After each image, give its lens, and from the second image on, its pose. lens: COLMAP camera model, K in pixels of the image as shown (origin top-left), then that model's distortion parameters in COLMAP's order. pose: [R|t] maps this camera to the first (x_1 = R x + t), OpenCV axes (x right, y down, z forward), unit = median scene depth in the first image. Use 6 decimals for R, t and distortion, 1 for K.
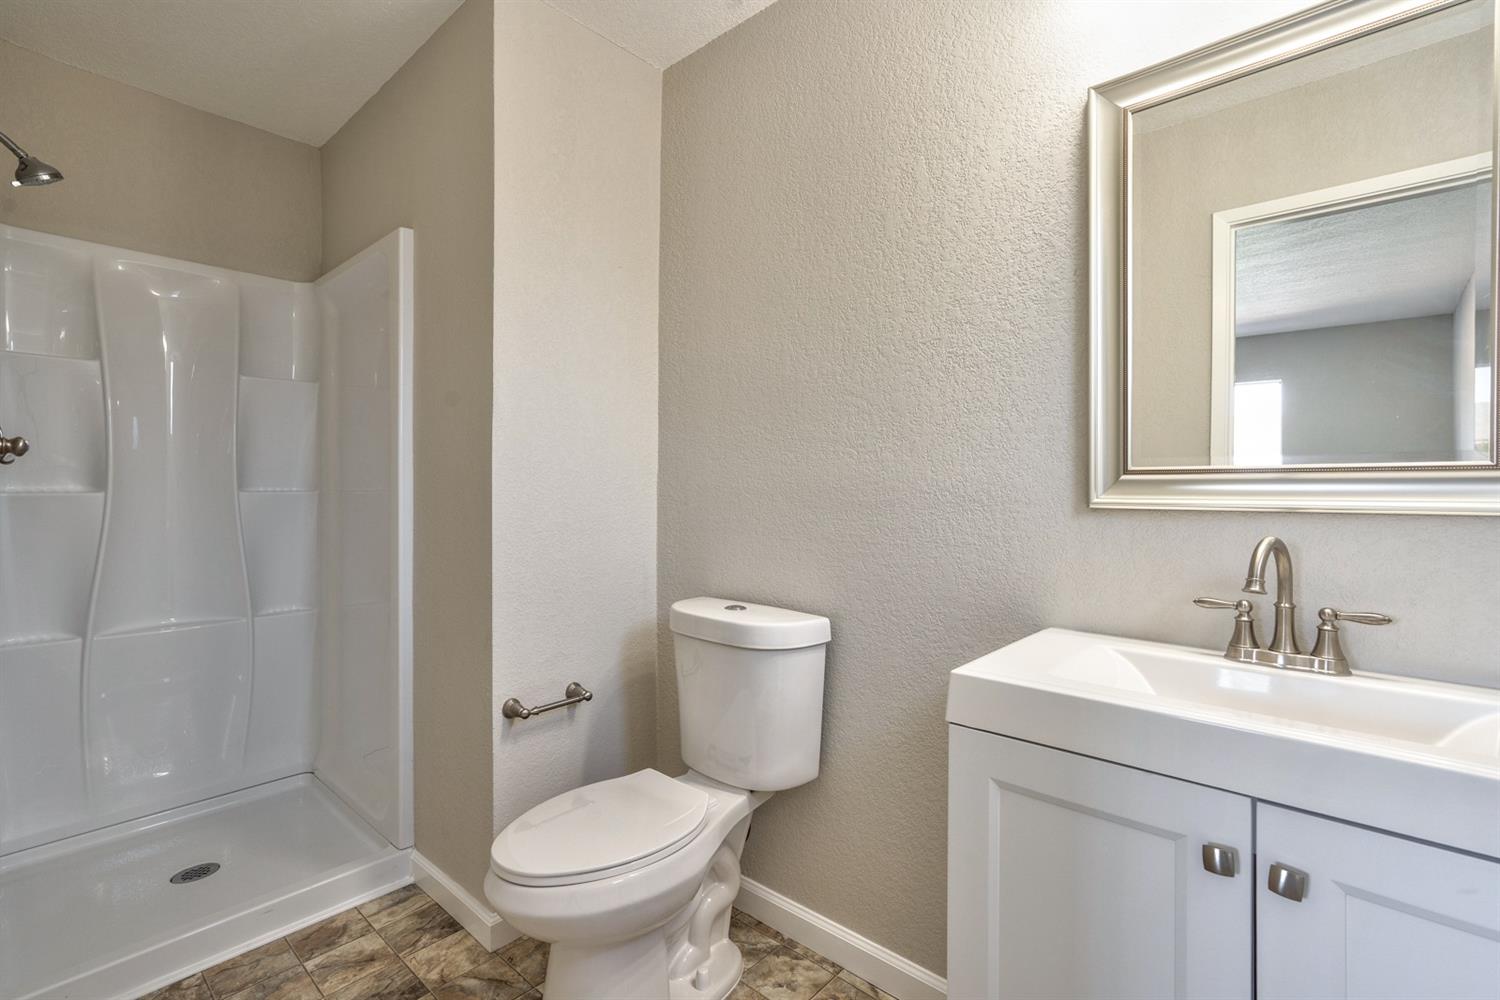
lens RADIAL K [[703.1, 0, 753.8], [0, 703.1, 489.6], [0, 0, 1]] dist [-0.016154, 0.016363]
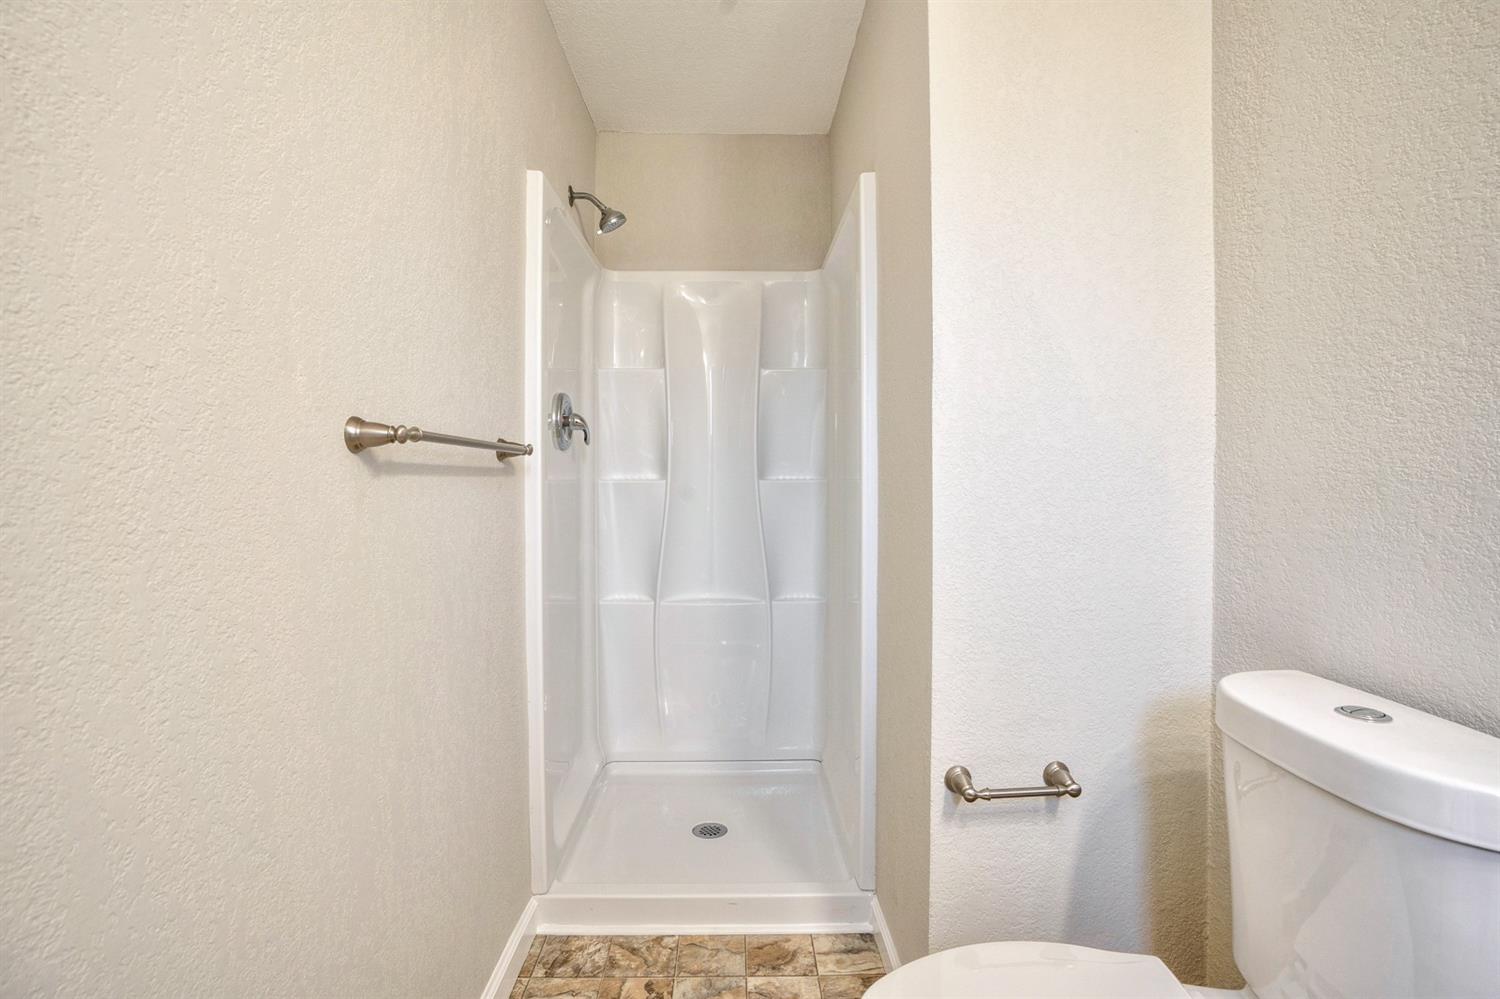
lens RADIAL K [[696.4, 0, 746.1], [0, 696.4, 481.0], [0, 0, 1]] dist [-0.070802, 0.025694]
pose [[0.675542, 0.001690, -0.737320, 0.026482], [-0.000800, 0.999998, 0.001560, 0.003874], [0.737321, -0.000464, 0.675542, 0.369952]]
